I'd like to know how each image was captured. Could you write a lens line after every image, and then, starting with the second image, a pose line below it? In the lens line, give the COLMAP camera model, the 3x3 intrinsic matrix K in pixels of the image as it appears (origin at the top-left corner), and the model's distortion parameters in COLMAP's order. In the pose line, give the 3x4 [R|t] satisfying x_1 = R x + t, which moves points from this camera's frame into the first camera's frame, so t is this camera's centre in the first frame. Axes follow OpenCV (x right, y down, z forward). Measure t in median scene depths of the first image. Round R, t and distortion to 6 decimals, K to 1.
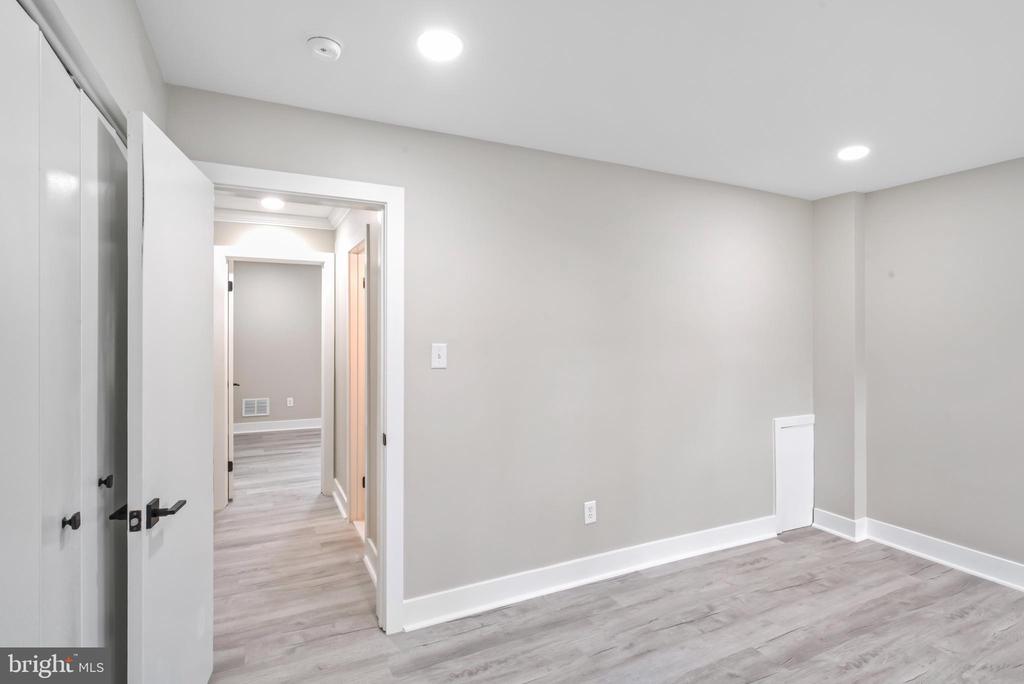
lens RADIAL K [[510.1, 0, 512.0], [0, 510.1, 342.0], [0, 0, 1]] dist [-0.000282, -0.000061]
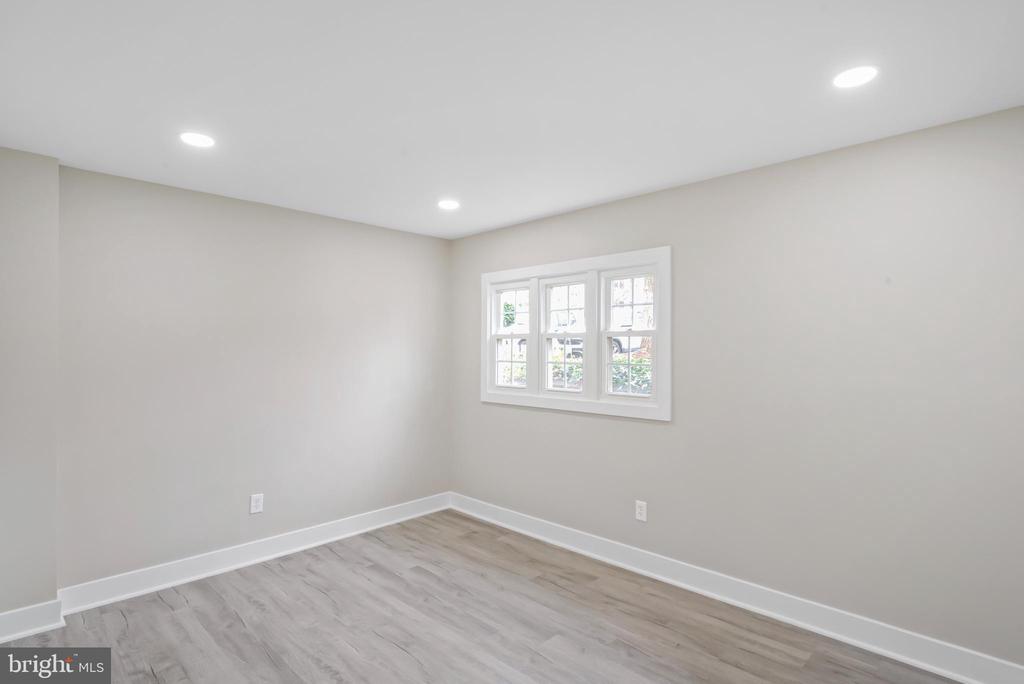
lens RADIAL K [[529.5, 0, 512.0], [0, 529.5, 342.0], [0, 0, 1]] dist [0.000125, 0.000123]
pose [[-0.328749, 0.008324, 0.944381, -0.349150], [0.009376, 0.999941, -0.005550, -0.018614], [-0.944371, 0.007030, -0.328808, 0.776887]]
